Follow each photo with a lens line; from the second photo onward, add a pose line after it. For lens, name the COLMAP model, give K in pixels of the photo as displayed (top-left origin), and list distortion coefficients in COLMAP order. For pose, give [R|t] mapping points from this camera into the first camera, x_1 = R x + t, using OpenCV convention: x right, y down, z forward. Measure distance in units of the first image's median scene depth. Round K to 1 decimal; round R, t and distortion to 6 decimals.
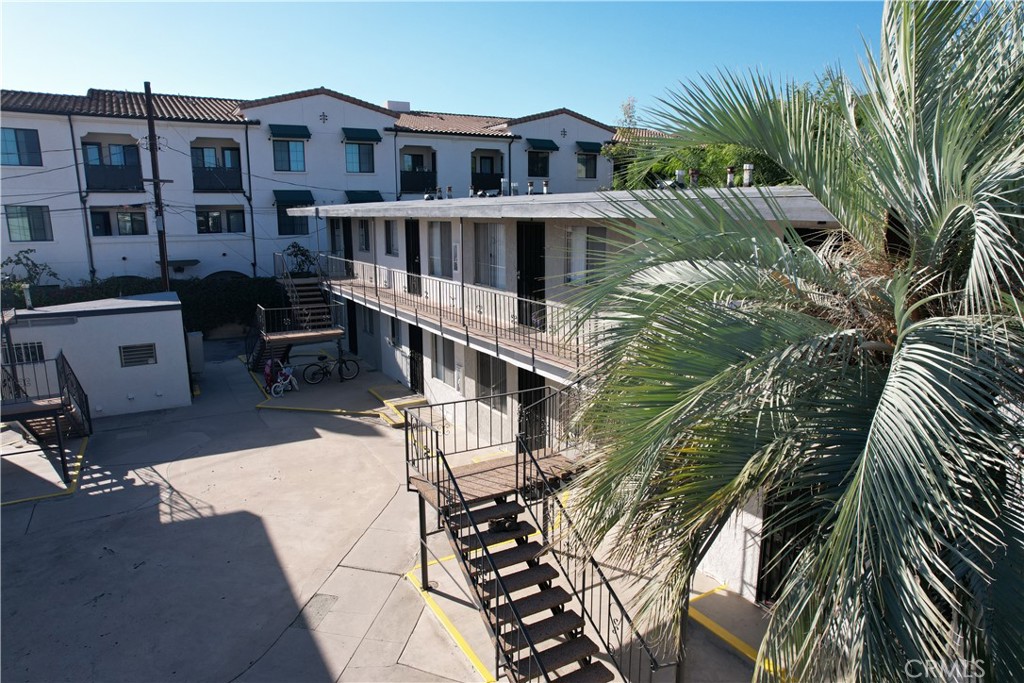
lens RADIAL K [[658.7, 0, 508.9], [0, 658.7, 339.7], [0, 0, 1]] dist [-0.083623, 0.079003]
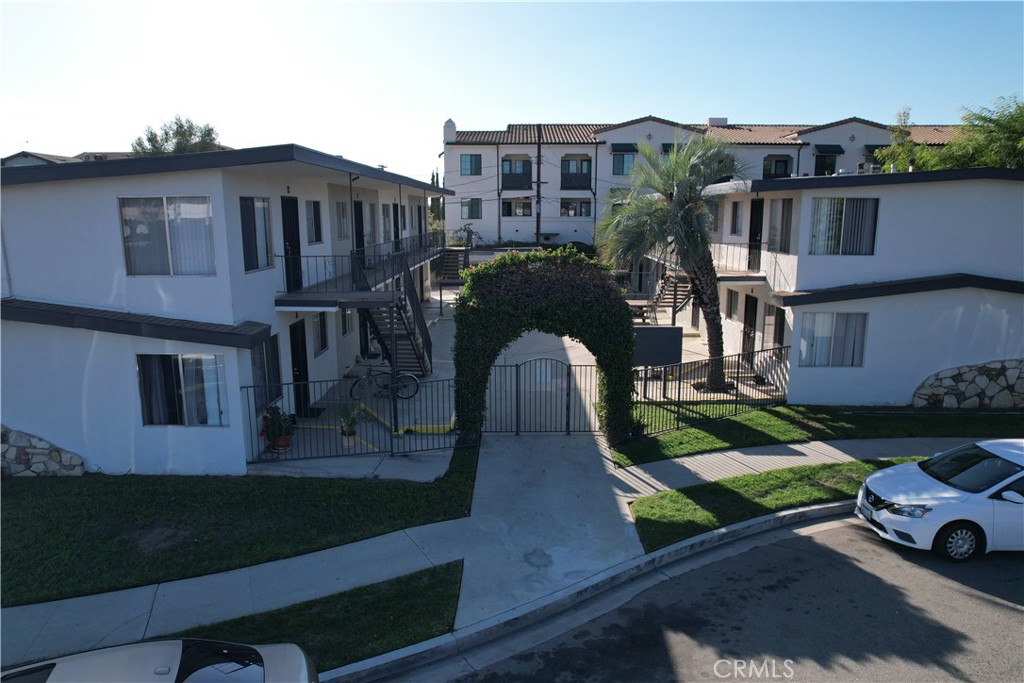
lens RADIAL K [[658.7, 0, 508.9], [0, 658.7, 339.7], [0, 0, 1]] dist [-0.083623, 0.079003]
pose [[0.854175, 0.101152, -0.510053, 0.267268], [-0.100684, 0.994507, 0.028614, 0.106257], [0.510146, 0.026913, 0.859667, -0.440577]]
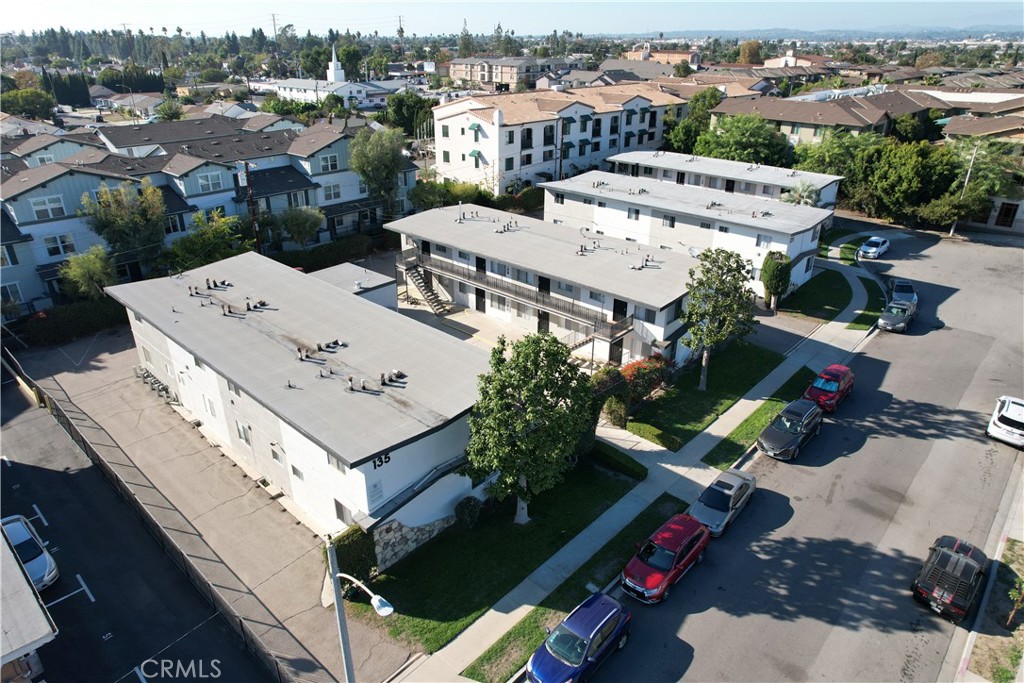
lens RADIAL K [[658.7, 0, 508.9], [0, 658.7, 339.7], [0, 0, 1]] dist [-0.083623, 0.079003]
pose [[0.954154, -0.121461, 0.273565, -1.624803], [0.051325, 0.966820, 0.250248, -0.154212], [-0.294884, -0.224735, 0.928729, -1.850432]]
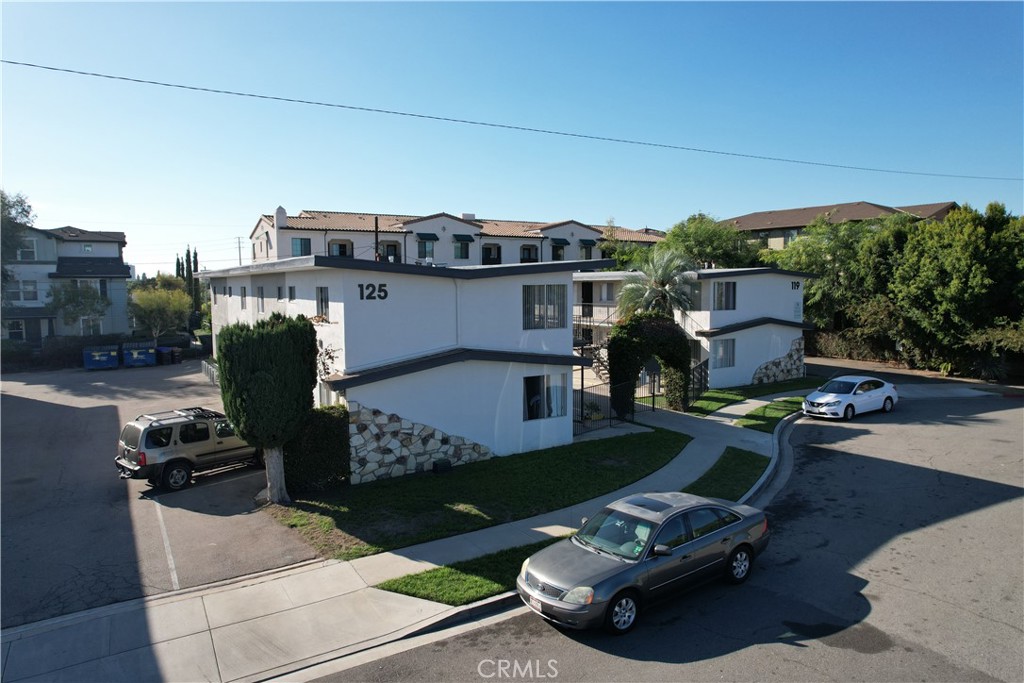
lens RADIAL K [[658.7, 0, 508.9], [0, 658.7, 339.7], [0, 0, 1]] dist [-0.083623, 0.079003]
pose [[0.999294, -0.006359, 0.037027, -0.206034], [0.010302, 0.994174, -0.107292, 0.189850], [-0.036129, 0.107598, 0.993538, -0.924061]]
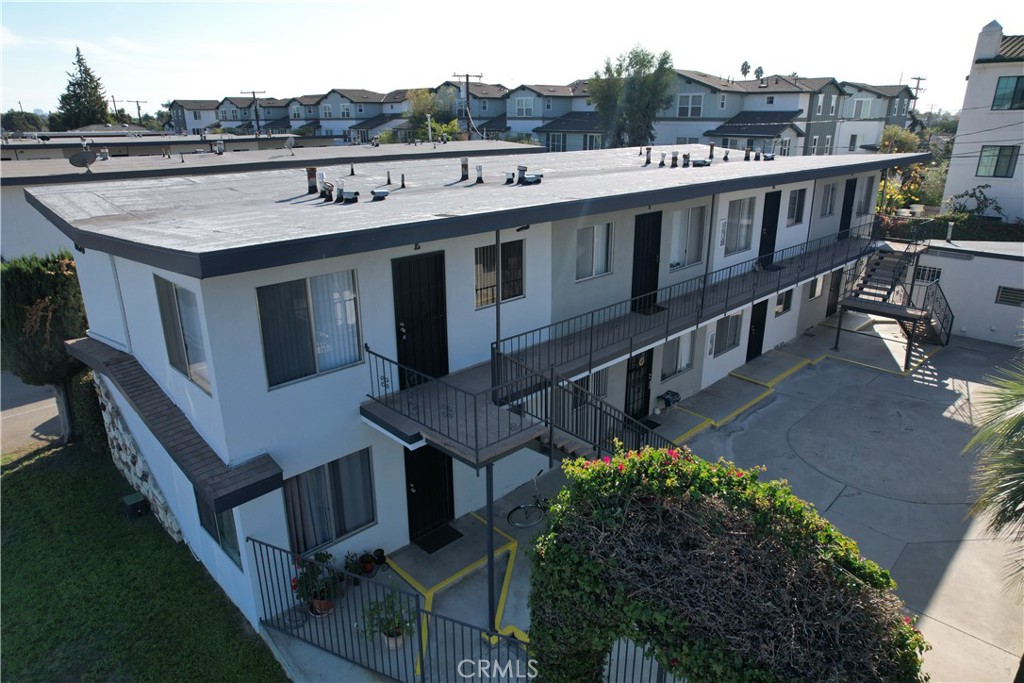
lens RADIAL K [[658.7, 0, 508.9], [0, 658.7, 339.7], [0, 0, 1]] dist [-0.083623, 0.079003]
pose [[0.255607, 0.316508, -0.913503, 0.188973], [-0.186996, 0.943234, 0.274486, -0.034609], [0.948524, 0.100660, 0.300282, -0.142219]]
